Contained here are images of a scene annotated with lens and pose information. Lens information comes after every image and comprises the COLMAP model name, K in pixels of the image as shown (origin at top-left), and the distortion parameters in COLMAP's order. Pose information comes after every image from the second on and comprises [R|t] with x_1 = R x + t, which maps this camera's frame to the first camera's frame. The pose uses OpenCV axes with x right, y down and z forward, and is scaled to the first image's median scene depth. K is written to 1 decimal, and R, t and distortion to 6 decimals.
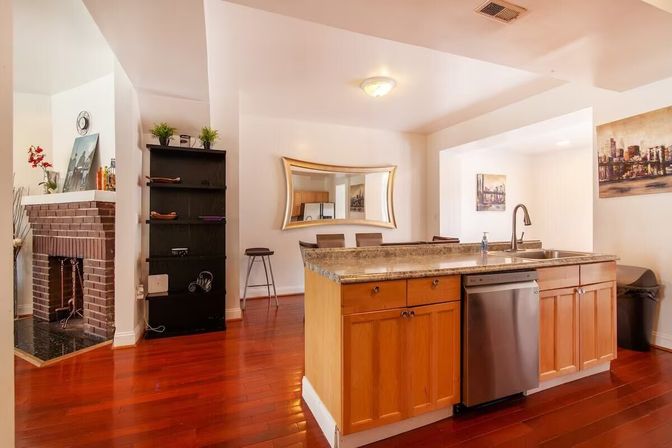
lens RADIAL K [[314.1, 0, 336.3], [0, 314.1, 221.7], [0, 0, 1]] dist [-0.001275, 0.000027]
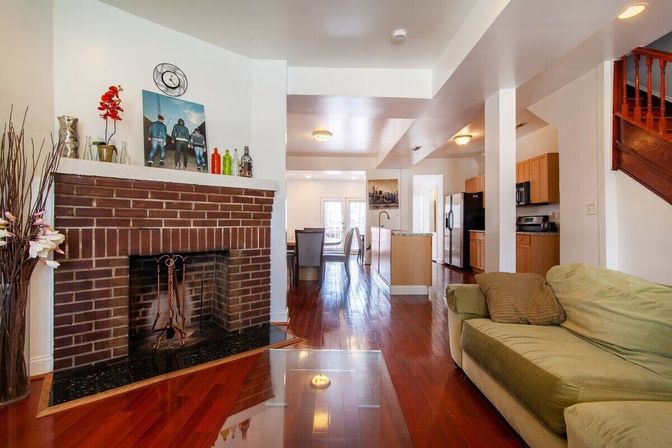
lens RADIAL K [[314.1, 0, 336.3], [0, 314.1, 221.7], [0, 0, 1]] dist [-0.001275, 0.000027]
pose [[0.346515, 0.010200, 0.937989, -1.426286], [-0.000308, 0.999942, -0.010760, 0.041981], [-0.938044, 0.003440, 0.346498, 0.367573]]
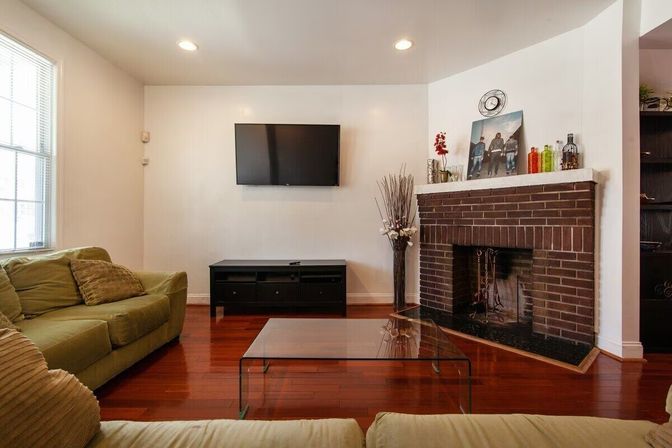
lens RADIAL K [[314.1, 0, 336.3], [0, 314.1, 221.7], [0, 0, 1]] dist [-0.001275, 0.000027]
pose [[0.931479, 0.005573, -0.363752, -0.923650], [-0.006956, 0.999973, -0.002492, 0.042102], [0.363728, 0.004851, 0.931492, -0.029955]]
